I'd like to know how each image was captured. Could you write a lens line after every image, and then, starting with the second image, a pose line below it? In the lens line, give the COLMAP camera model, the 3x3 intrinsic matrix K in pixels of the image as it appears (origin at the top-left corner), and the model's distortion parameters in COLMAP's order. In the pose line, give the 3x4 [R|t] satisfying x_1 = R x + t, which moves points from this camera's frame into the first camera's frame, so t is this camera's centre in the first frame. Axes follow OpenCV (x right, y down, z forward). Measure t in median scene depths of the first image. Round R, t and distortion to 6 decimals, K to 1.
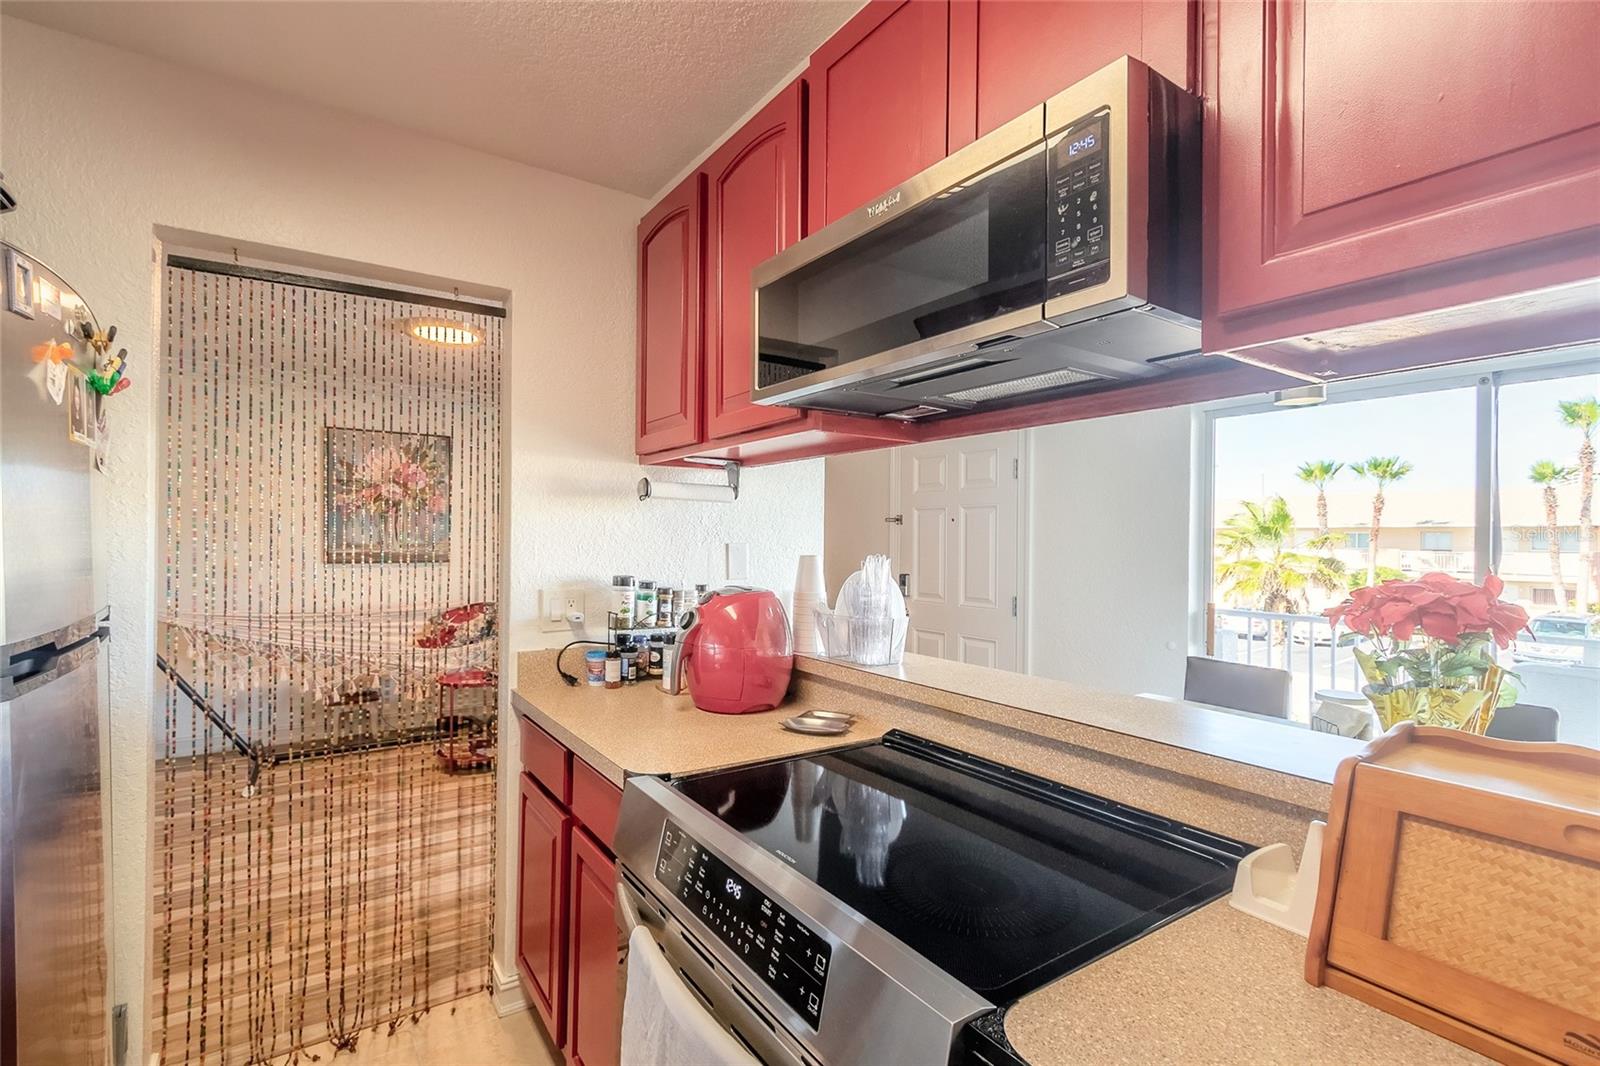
lens RADIAL K [[726.0, 0, 776.9], [0, 726.0, 538.5], [0, 0, 1]] dist [0.004901, 0.000027]
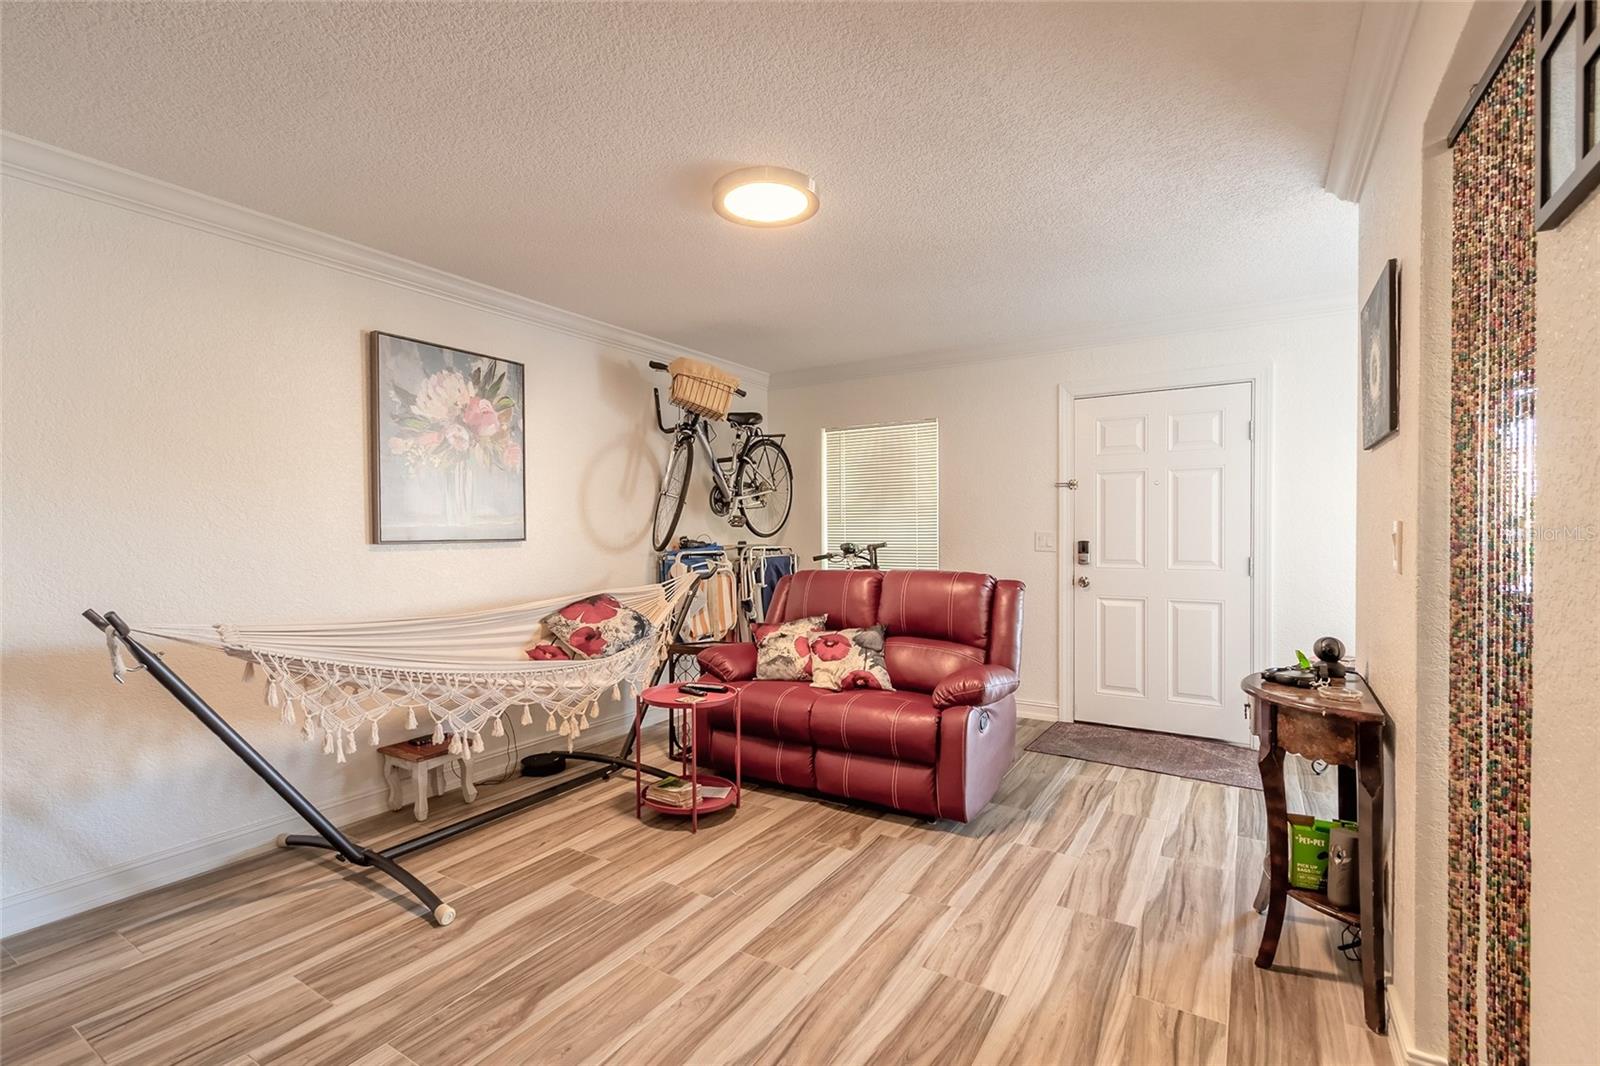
lens RADIAL K [[726.0, 0, 776.9], [0, 726.0, 538.5], [0, 0, 1]] dist [0.004901, 0.000027]
pose [[0.909473, -0.018211, 0.415365, -0.554525], [0.014371, 0.999820, 0.012369, 0.026218], [-0.415515, -0.005280, 0.909571, 0.264419]]
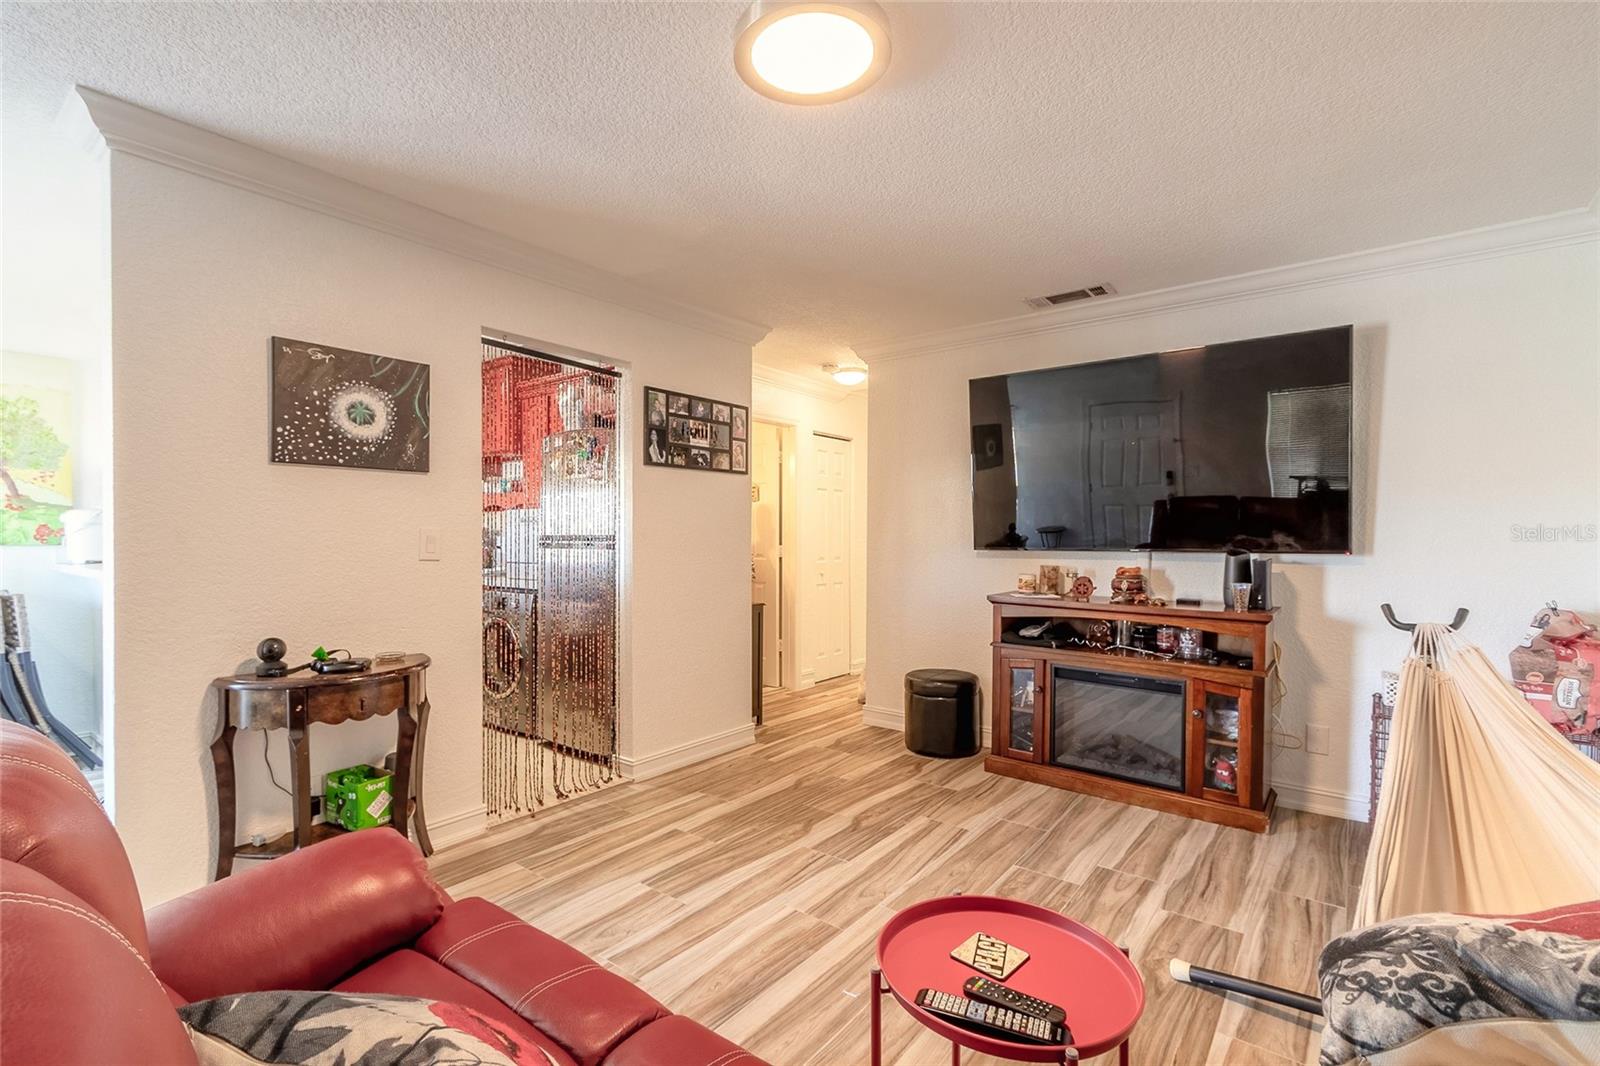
lens RADIAL K [[723.0, 0, 781.1], [0, 723.0, 537.7], [0, 0, 1]] dist [0.002532, 0.000222]
pose [[-0.945346, -0.011274, -0.325875, -0.217185], [-0.013108, 0.999908, 0.003432, 0.027721], [0.325806, 0.007516, -0.945407, 1.068769]]
